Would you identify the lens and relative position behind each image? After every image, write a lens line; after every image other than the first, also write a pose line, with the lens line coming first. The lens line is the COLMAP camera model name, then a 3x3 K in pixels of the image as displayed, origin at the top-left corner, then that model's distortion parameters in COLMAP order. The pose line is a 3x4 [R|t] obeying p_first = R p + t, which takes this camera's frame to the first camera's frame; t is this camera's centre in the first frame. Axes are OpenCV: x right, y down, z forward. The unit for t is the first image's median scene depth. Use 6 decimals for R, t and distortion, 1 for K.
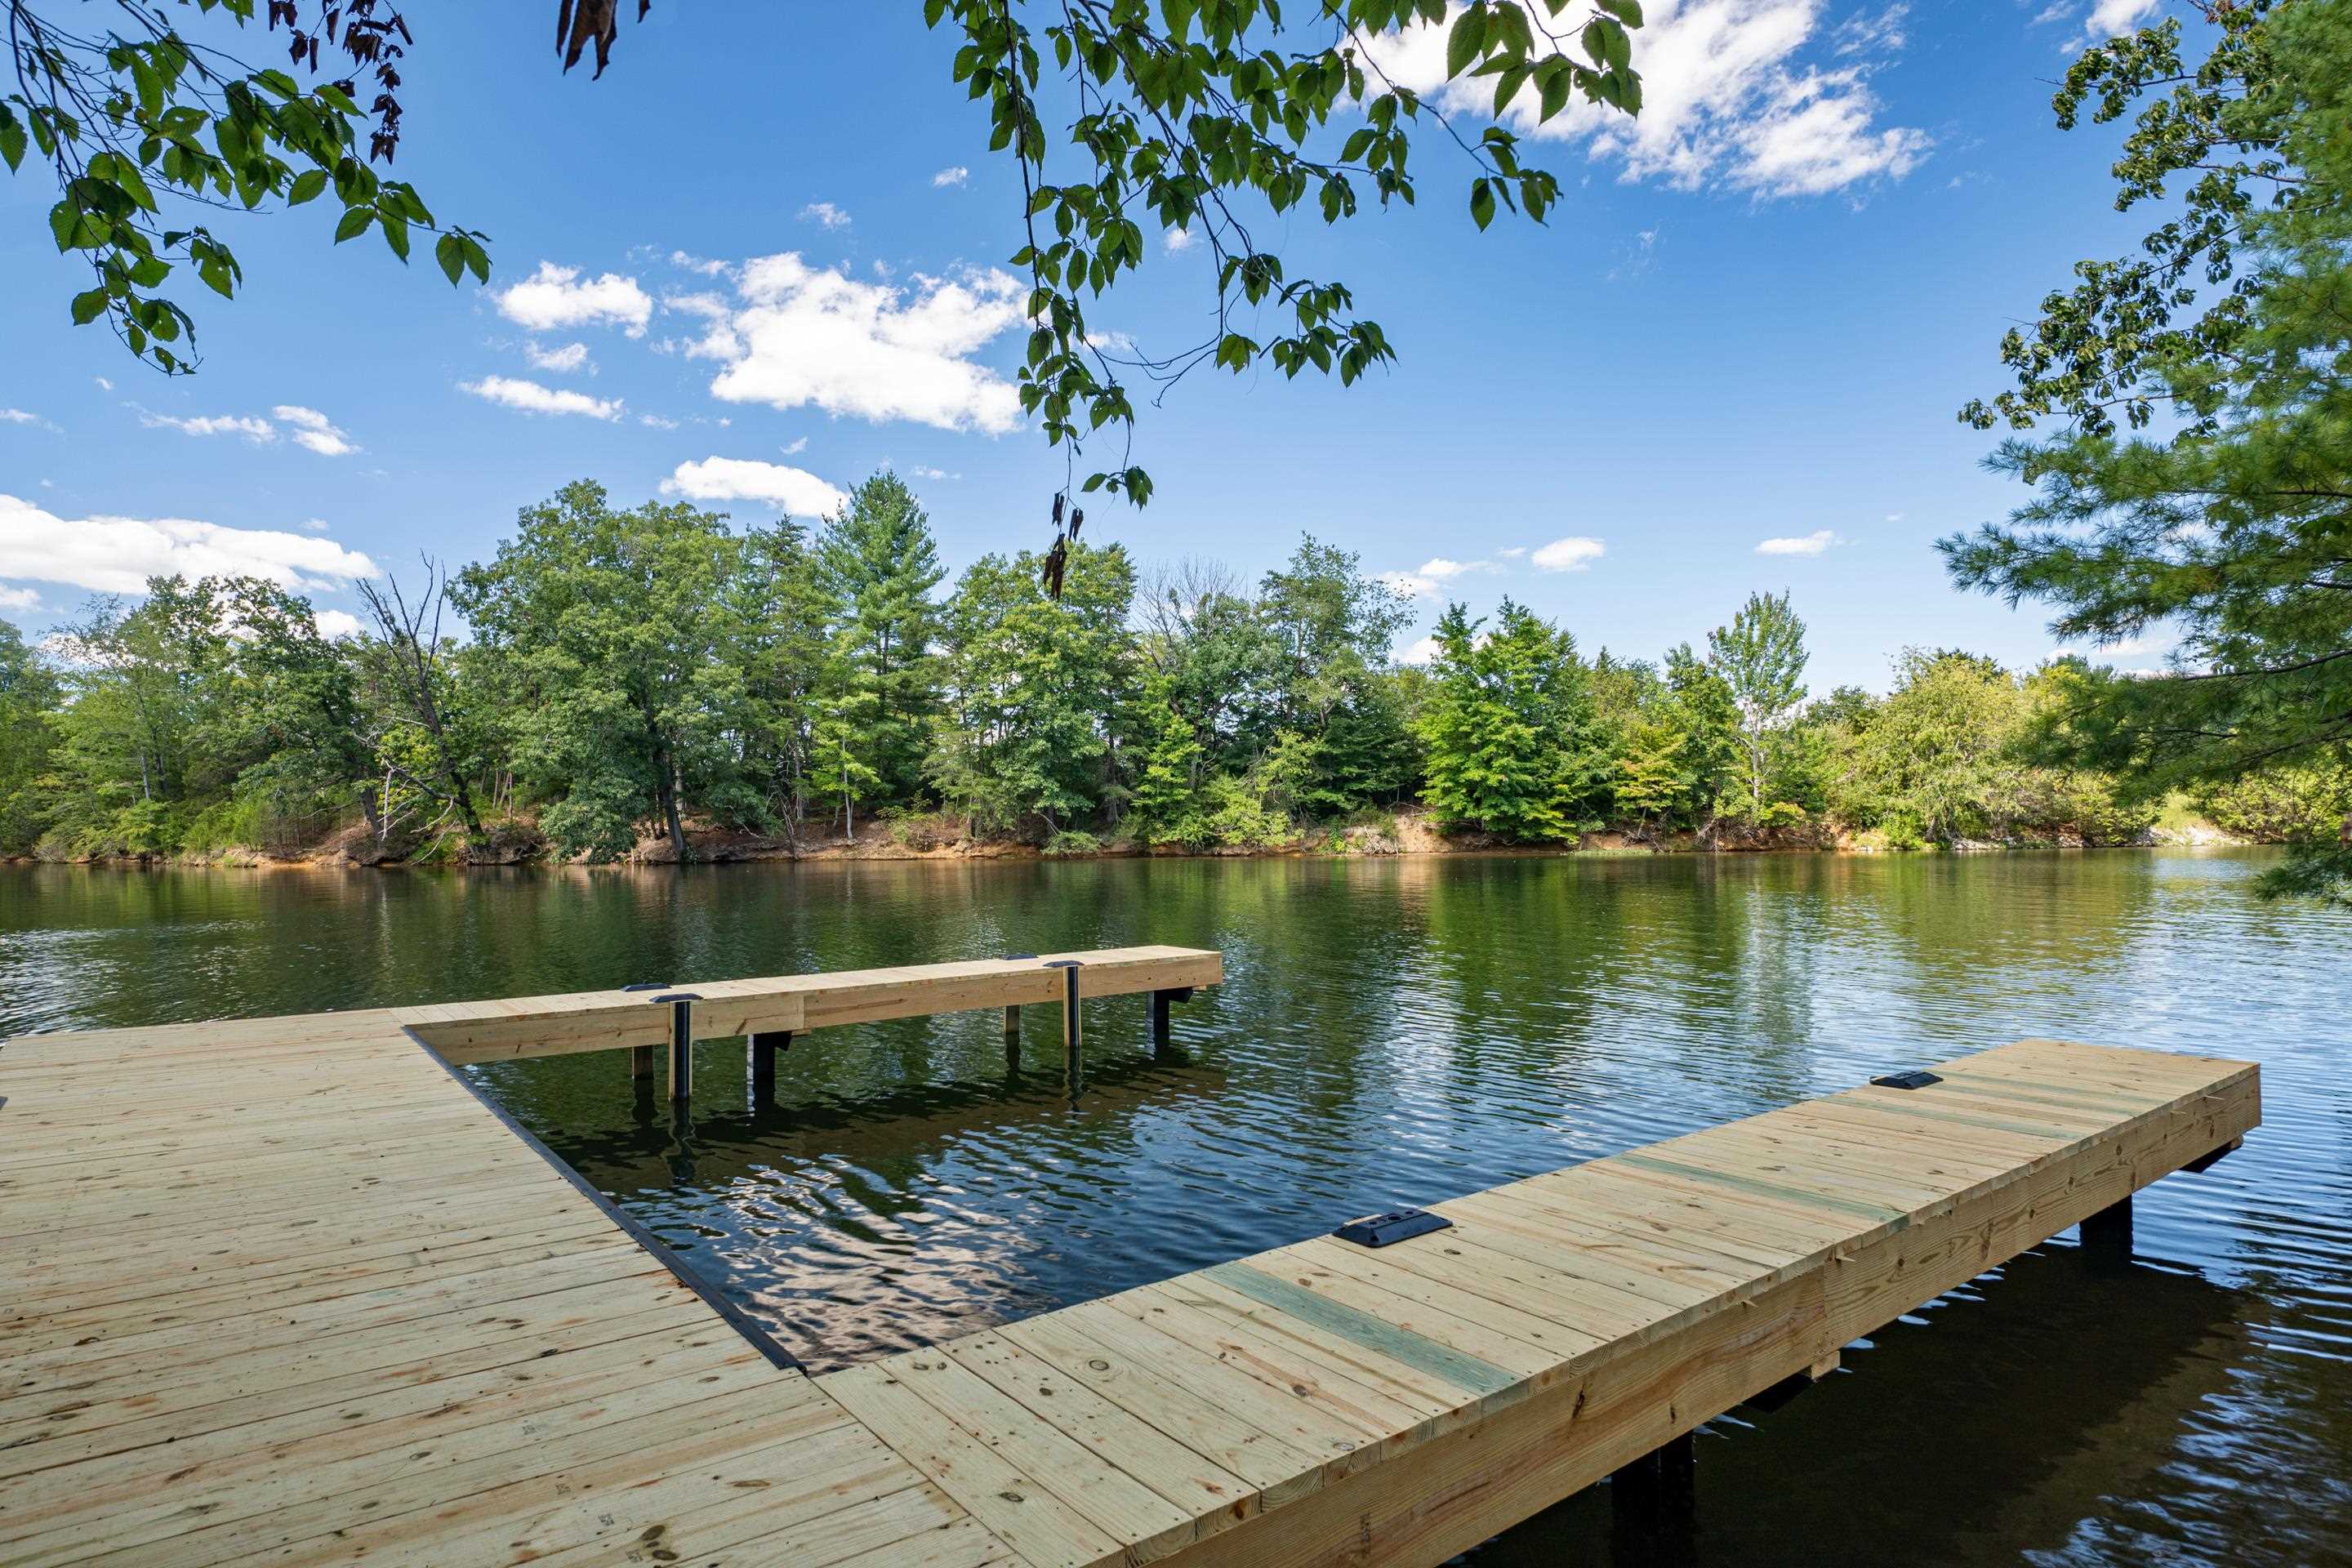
lens RADIAL K [[1318.1, 0, 1171.8], [0, 1318.1, 811.4], [0, 0, 1]] dist [-0.005230, -0.001135]
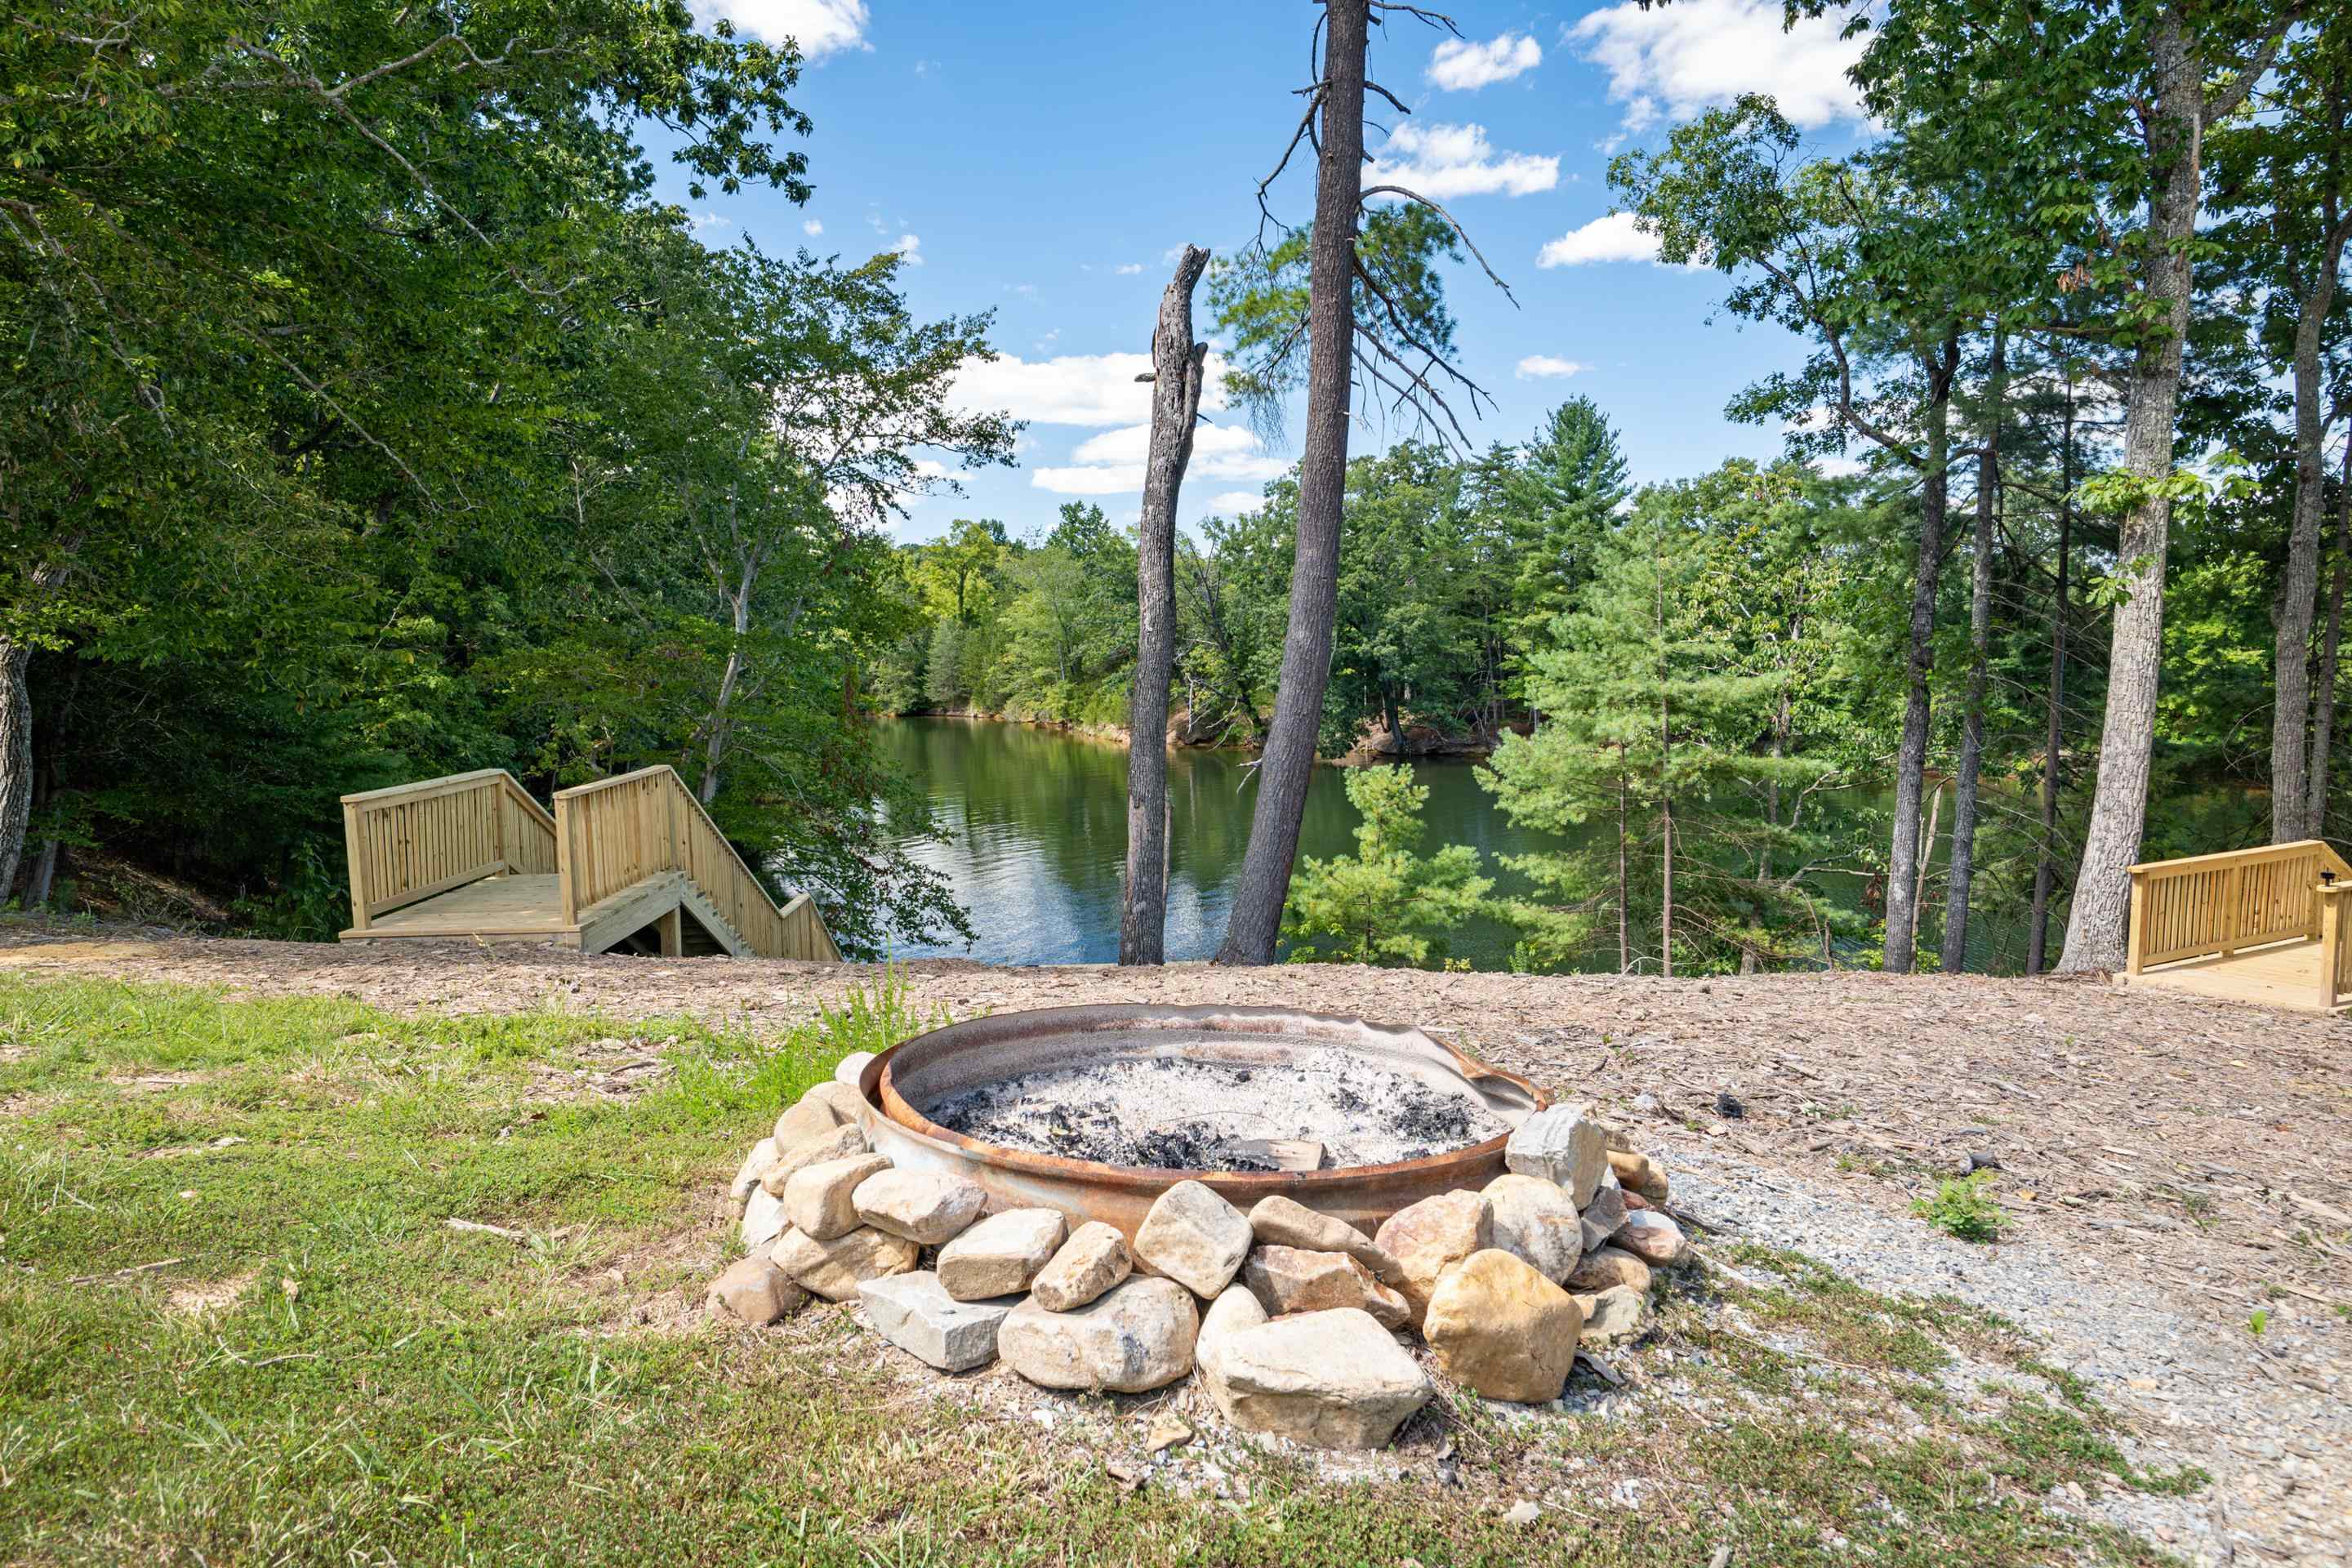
lens RADIAL K [[1473.1, 0, 1139.7], [0, 1473.1, 789.2], [0, 0, 1]] dist [0.001434, 0.002536]
pose [[0.803193, 0.050450, -0.593579, 0.233751], [0.021046, 0.993382, 0.112909, -0.086763], [0.595347, -0.103181, 0.796816, -0.210409]]
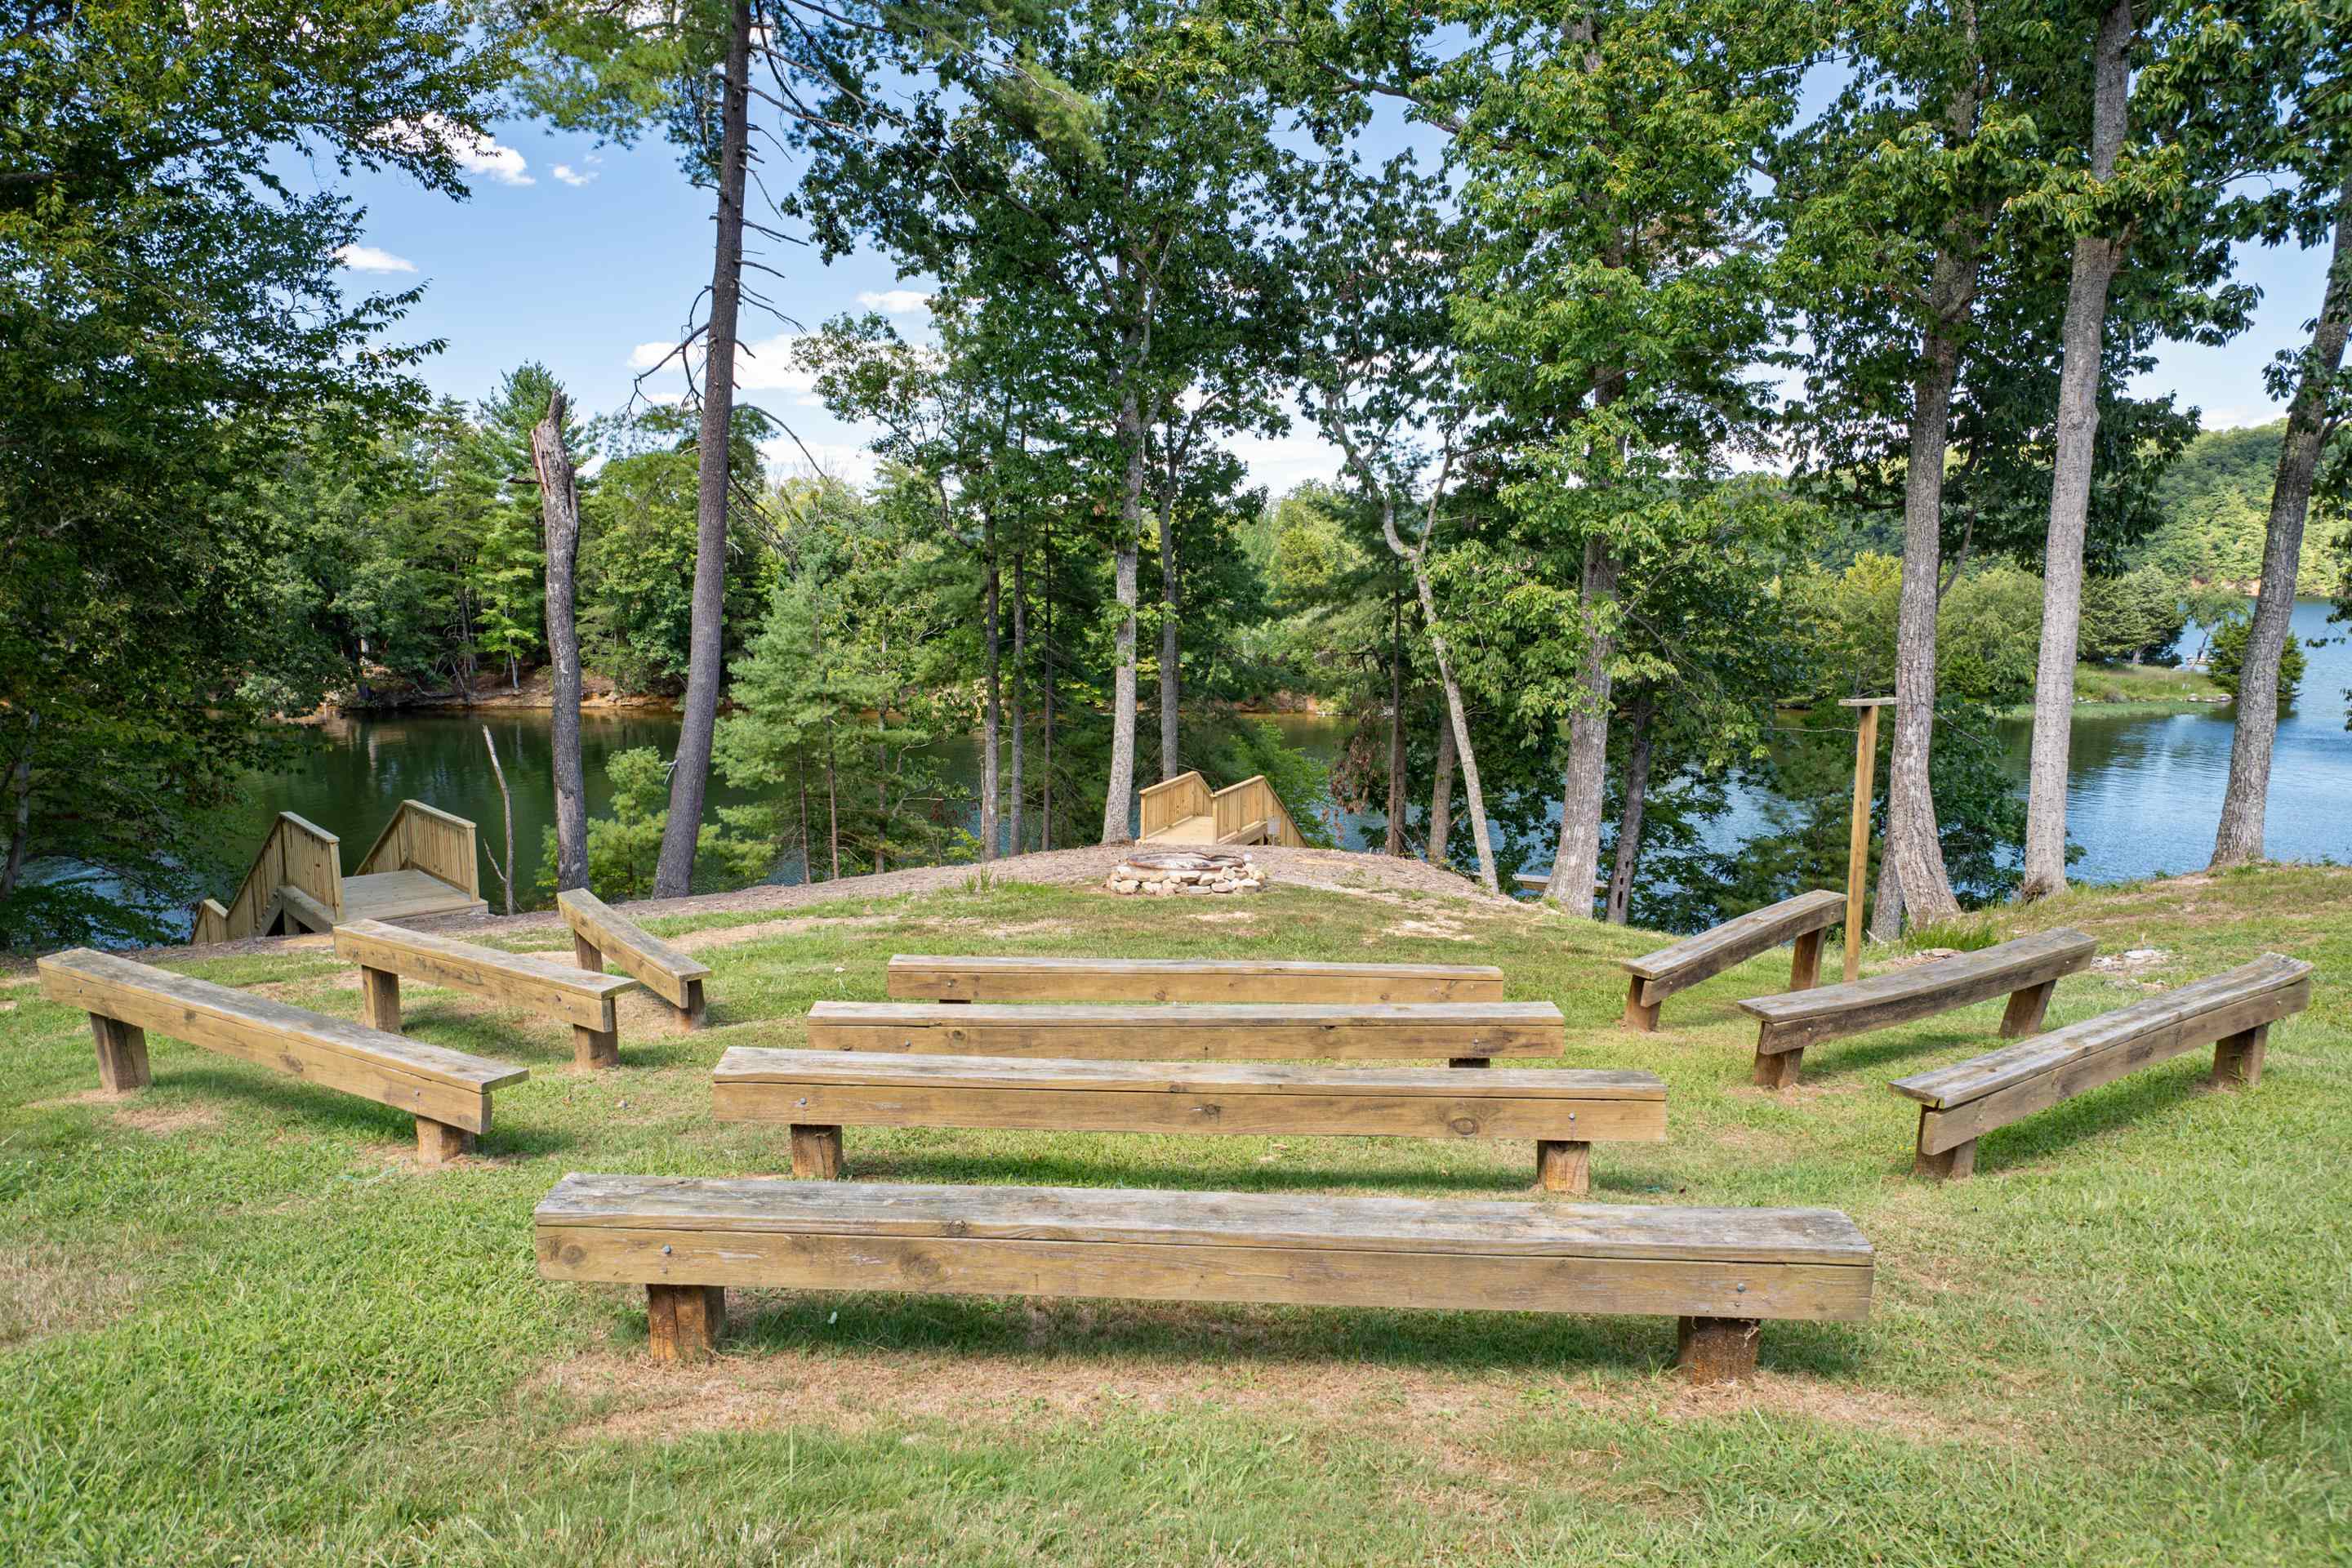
lens RADIAL K [[1473.1, 0, 1139.7], [0, 1473.1, 789.2], [0, 0, 1]] dist [0.001434, 0.002536]
pose [[0.995907, -0.000417, 0.090385, 0.193757], [-0.014406, 0.986474, 0.163286, -0.115747], [-0.089230, -0.163920, 0.982430, -0.364017]]
